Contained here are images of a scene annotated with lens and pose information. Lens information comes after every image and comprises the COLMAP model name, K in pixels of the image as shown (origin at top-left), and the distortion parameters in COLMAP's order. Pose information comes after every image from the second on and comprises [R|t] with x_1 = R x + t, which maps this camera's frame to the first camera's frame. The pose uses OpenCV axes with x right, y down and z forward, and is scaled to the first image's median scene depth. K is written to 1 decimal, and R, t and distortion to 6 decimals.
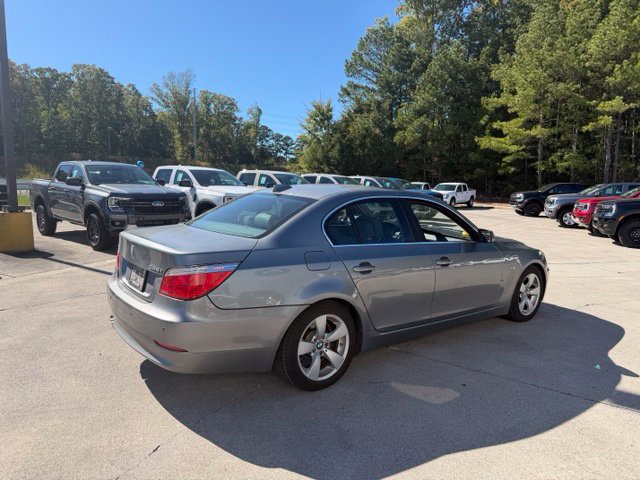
lens RADIAL K [[447.6, 0, 322.1], [0, 447.6, 243.8], [0, 0, 1]] dist [0.037303, -0.050629]
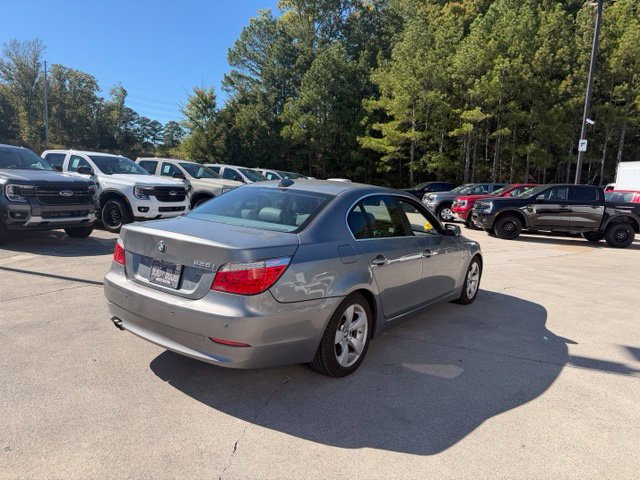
lens RADIAL K [[447.6, 0, 322.5], [0, 447.6, 243.2], [0, 0, 1]] dist [0.037303, -0.050629]
pose [[0.961692, -0.007330, 0.274034, -0.030631], [0.003237, 0.999876, 0.015382, -0.000337], [-0.274113, -0.013906, 0.961597, 0.000175]]
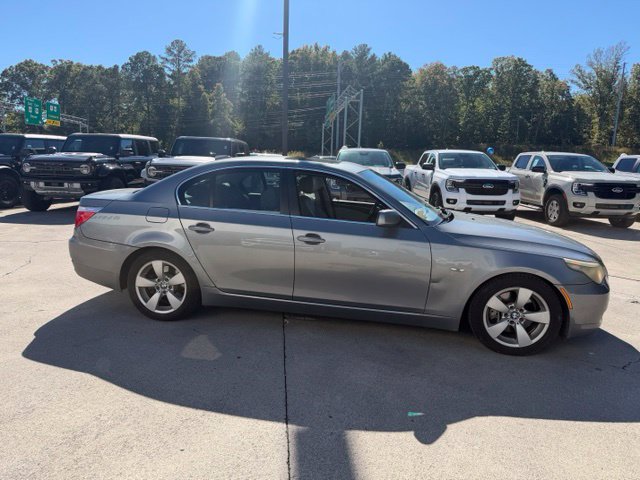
lens RADIAL K [[447.6, 0, 322.3], [0, 447.6, 241.3], [0, 0, 1]] dist [0.037303, -0.050629]
pose [[0.658222, 0.123532, -0.742619, 0.103741], [-0.110017, 0.991639, 0.067442, -0.002042], [0.744741, 0.037309, 0.666310, 0.044163]]
